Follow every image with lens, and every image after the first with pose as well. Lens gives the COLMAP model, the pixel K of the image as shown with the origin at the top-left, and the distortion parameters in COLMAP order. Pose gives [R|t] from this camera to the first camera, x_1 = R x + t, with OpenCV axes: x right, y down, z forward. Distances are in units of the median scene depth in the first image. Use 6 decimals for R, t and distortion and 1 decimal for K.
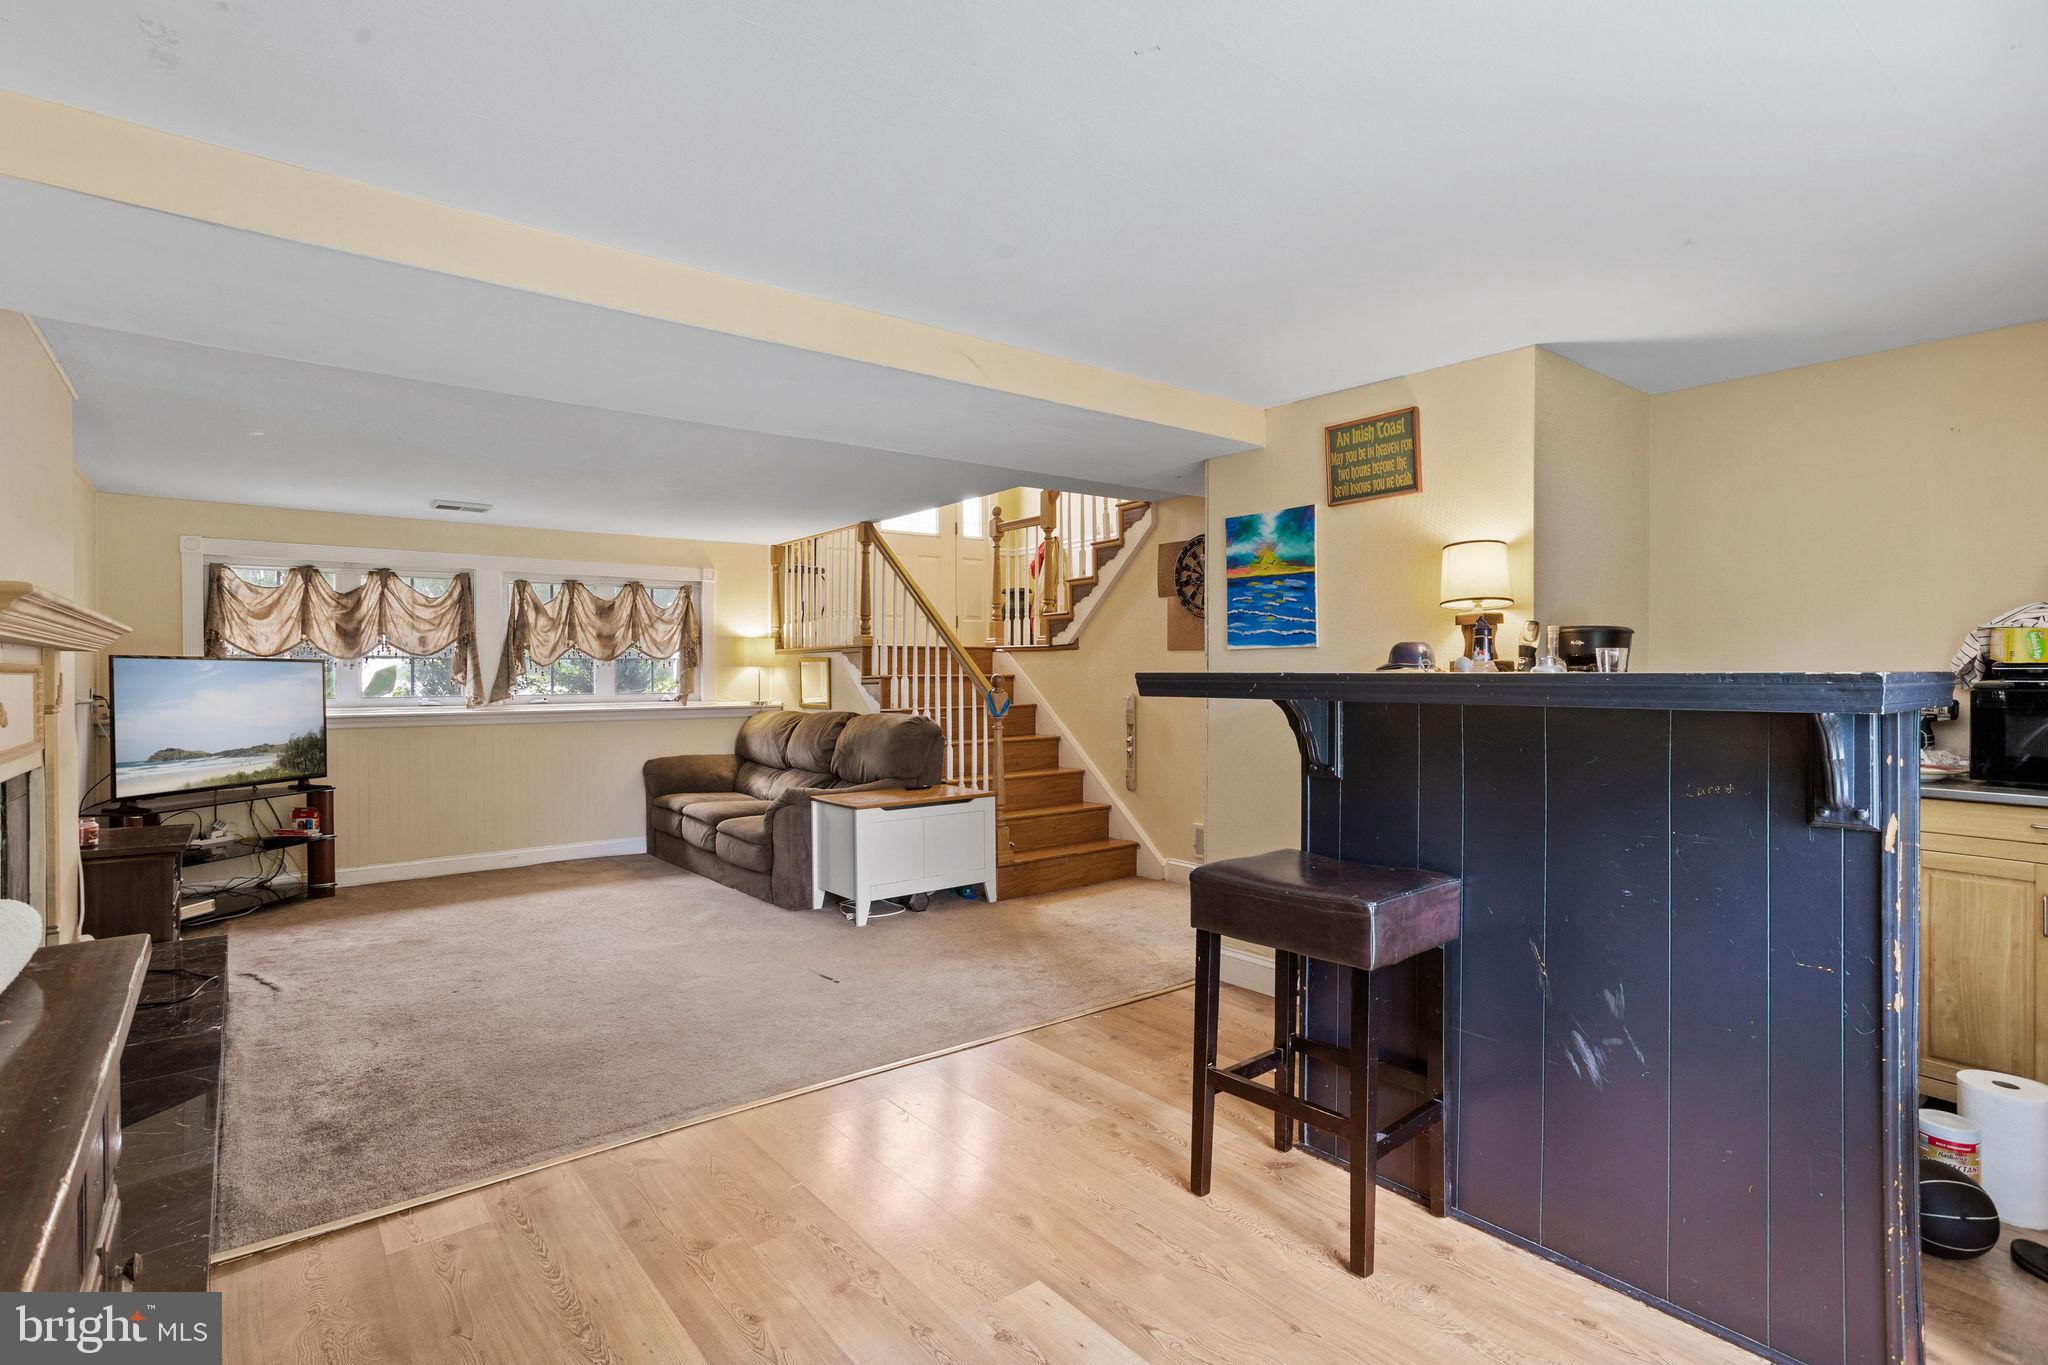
lens RADIAL K [[983.0, 0, 1016.9], [0, 983.0, 692.8], [0, 0, 1]] dist [-0.020669, 0.010924]
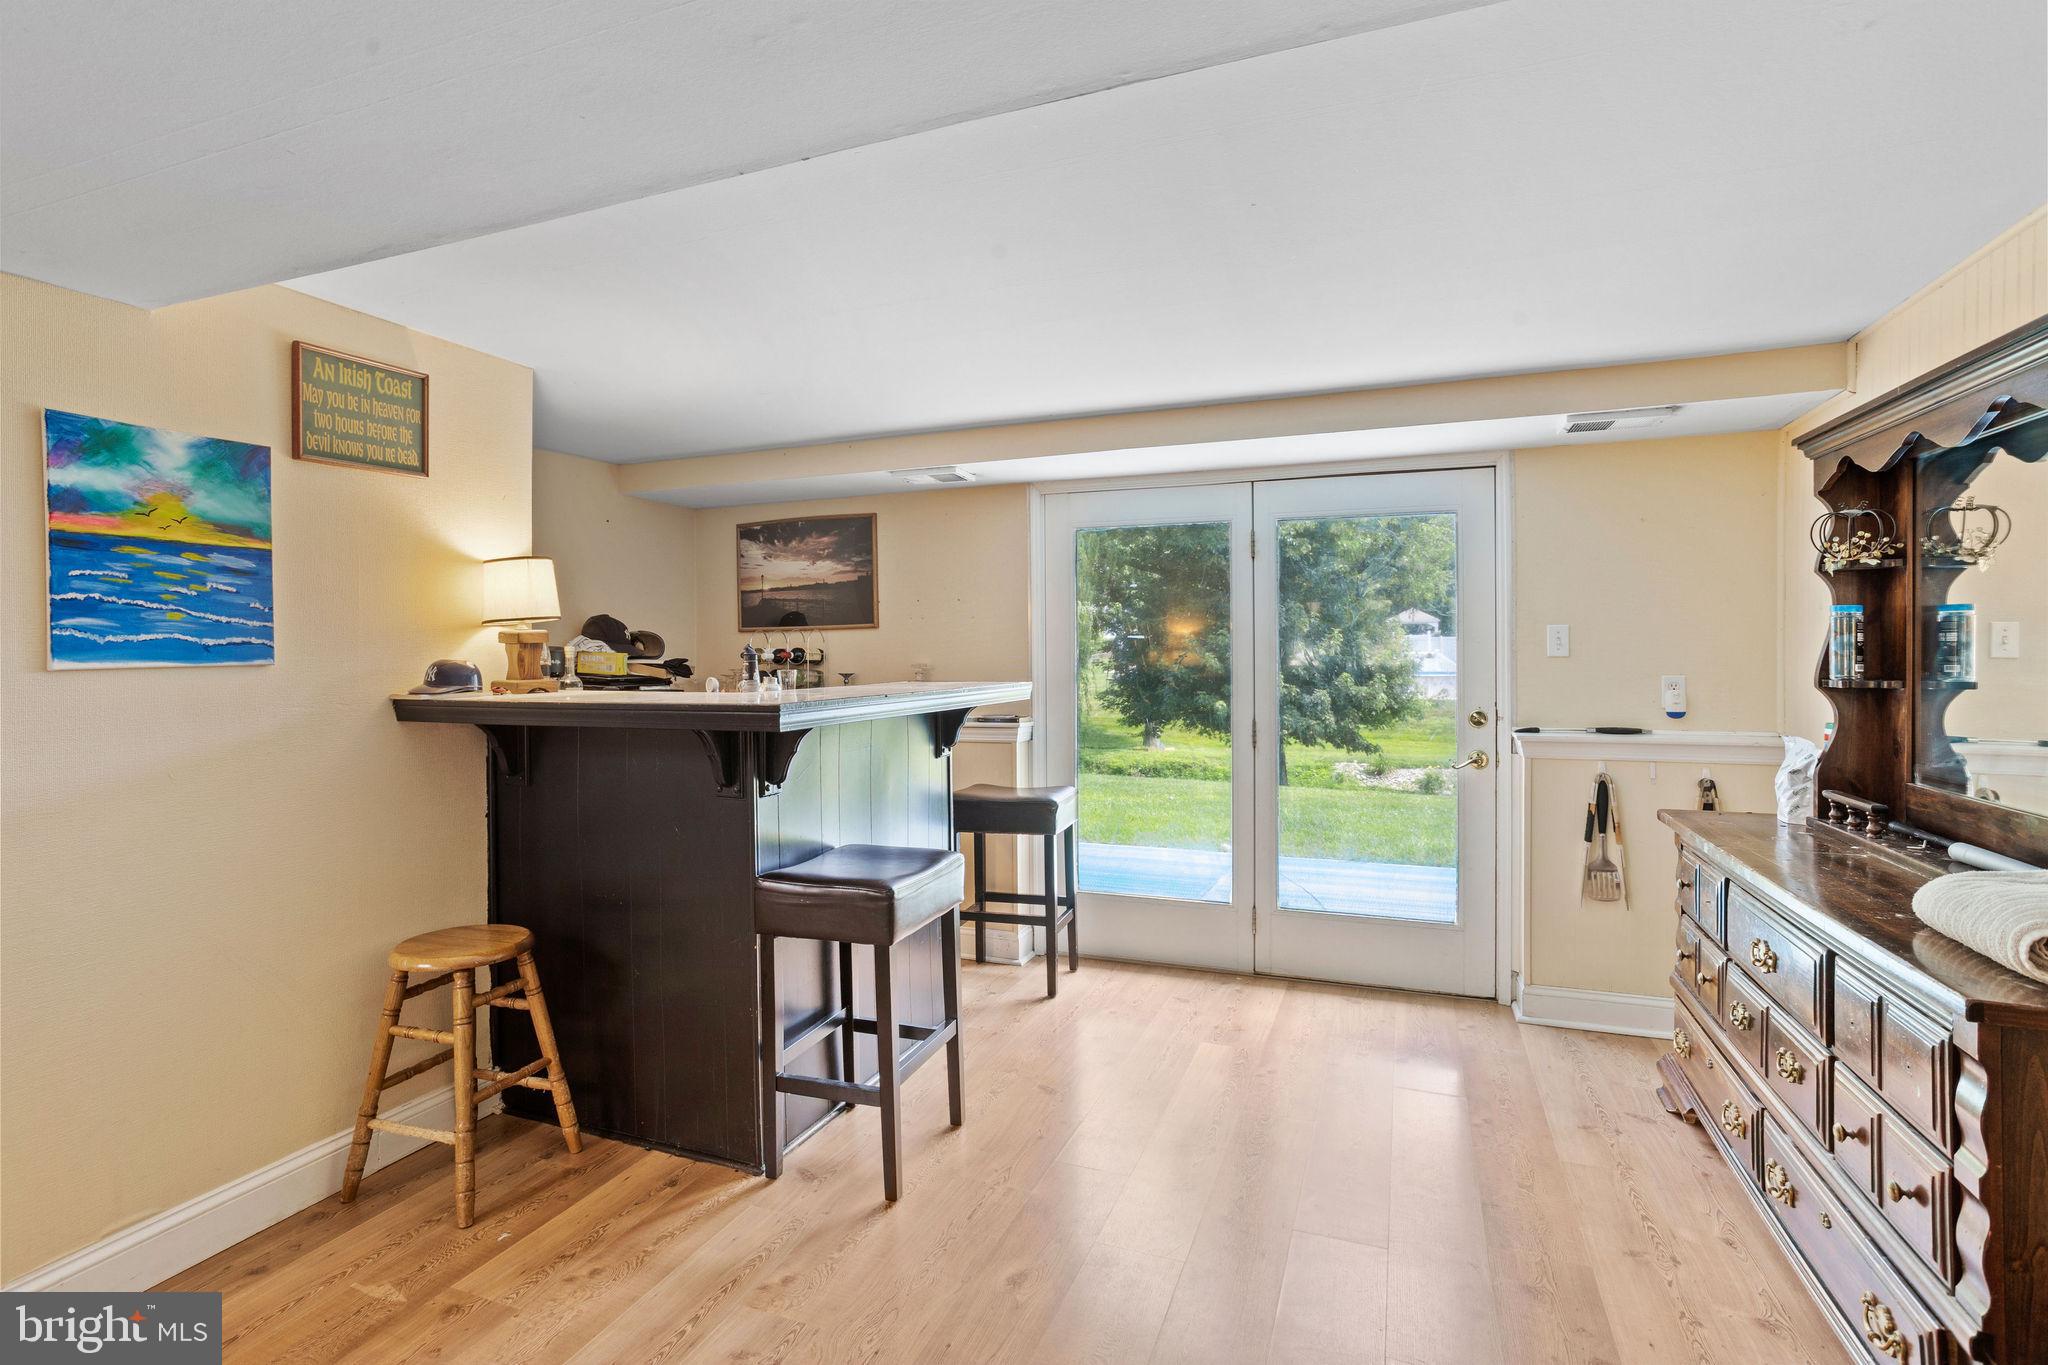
lens RADIAL K [[983.0, 0, 1021.0], [0, 983.0, 652.3], [0, 0, 1]] dist [-0.020669, 0.010924]
pose [[-0.489208, 0.000906, 0.872167, -0.506670], [0.025203, 0.999597, 0.013098, -0.051337], [-0.871803, 0.028388, -0.489034, 0.884560]]
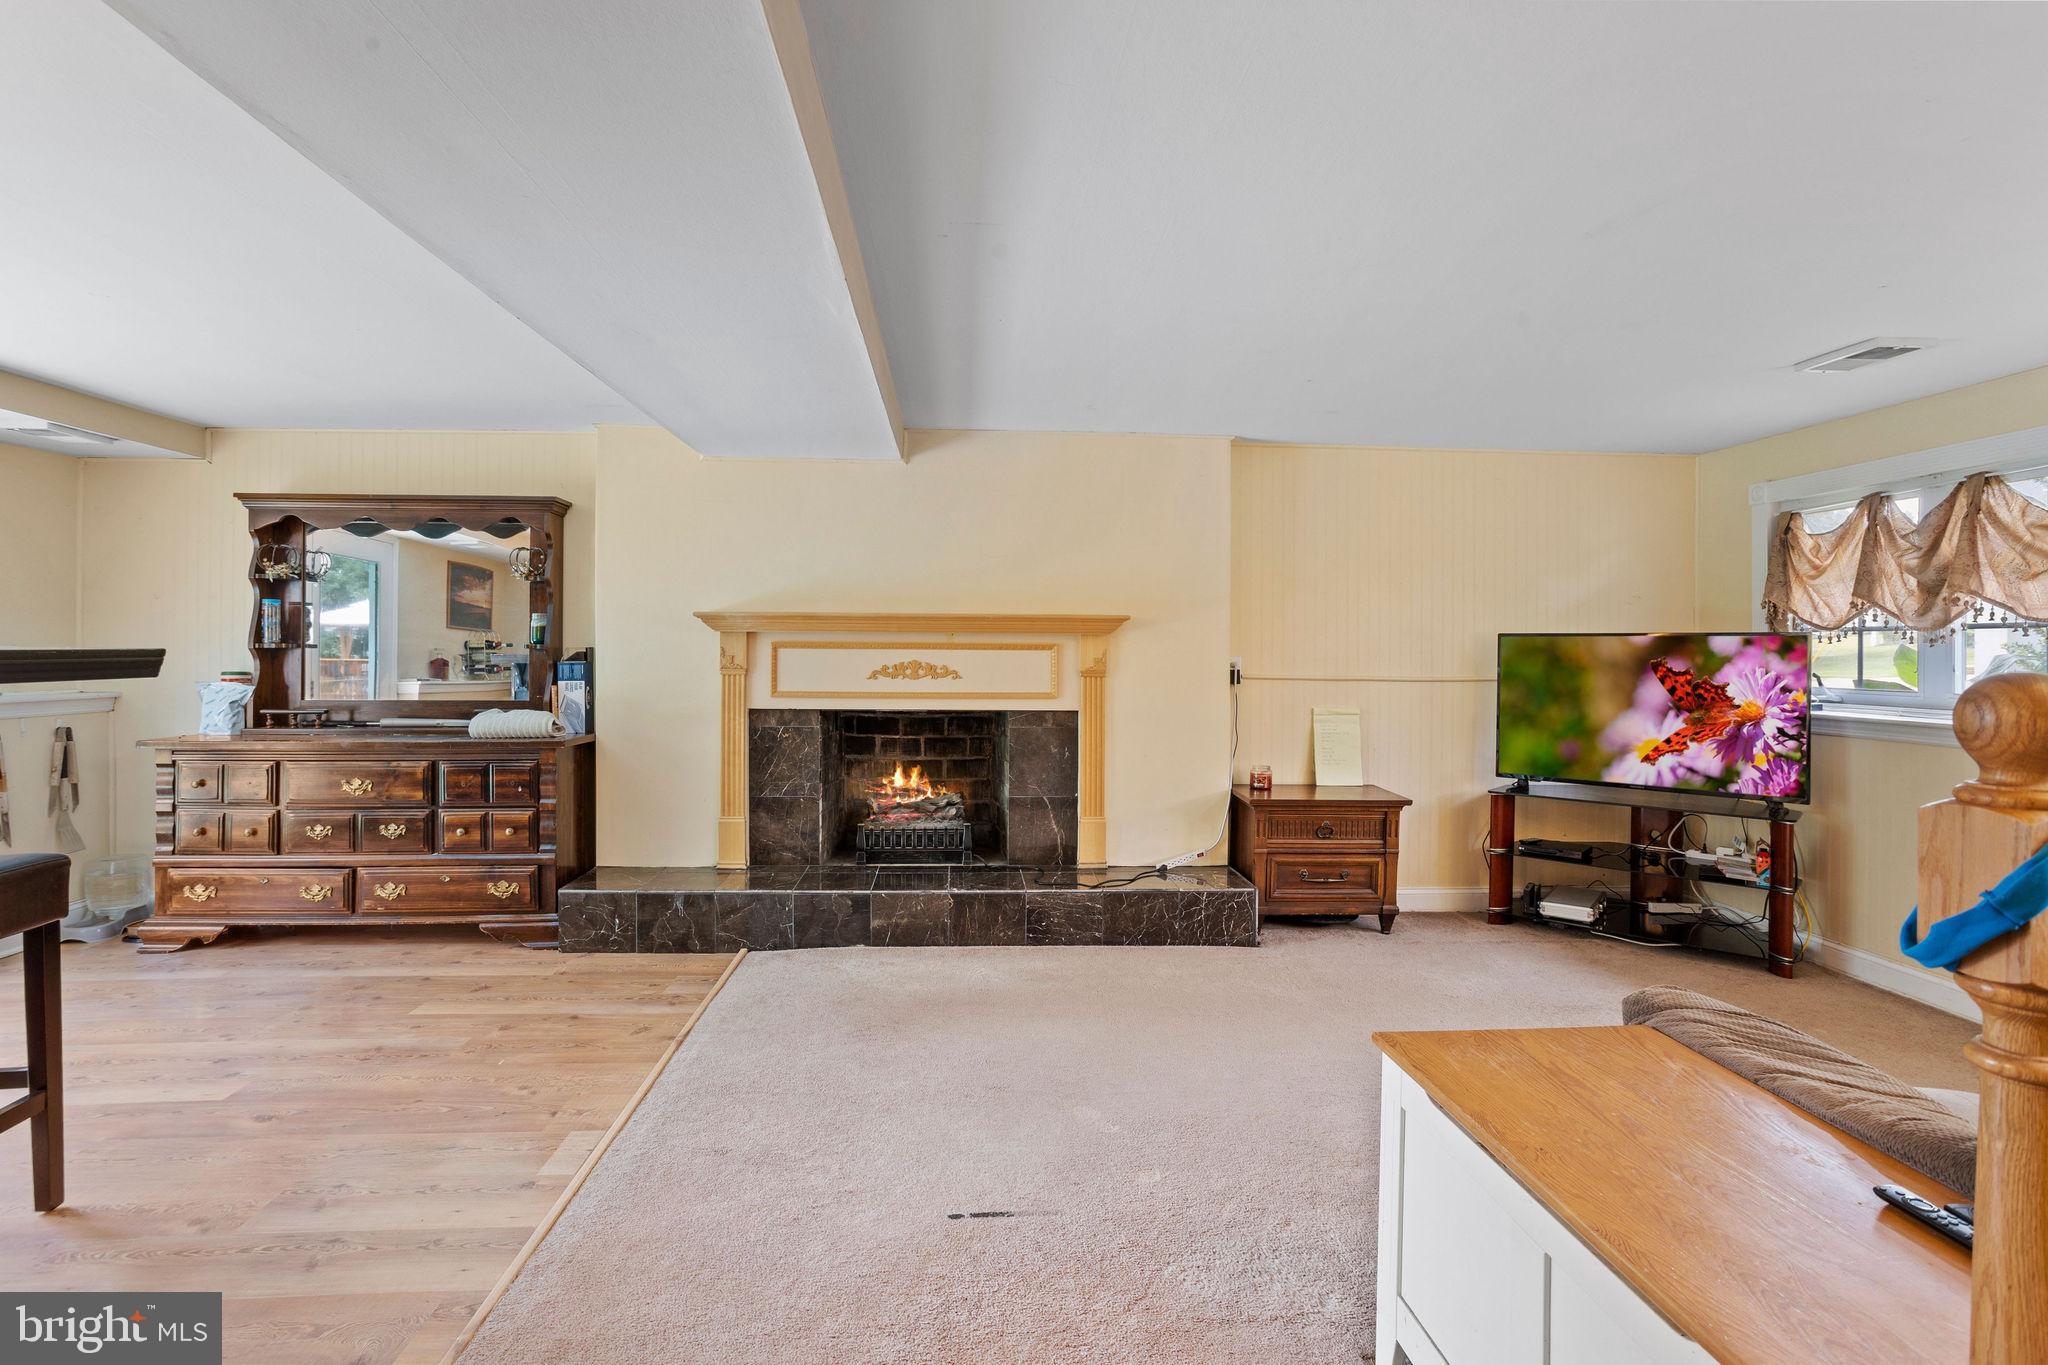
lens RADIAL K [[983.0, 0, 1002.1], [0, 983.0, 648.6], [0, 0, 1]] dist [-0.020669, 0.010924]
pose [[-0.589665, -0.007573, -0.807612, 0.261450], [-0.020383, 0.999777, 0.005507, -0.025040], [0.807391, 0.019708, -0.589688, 1.454038]]
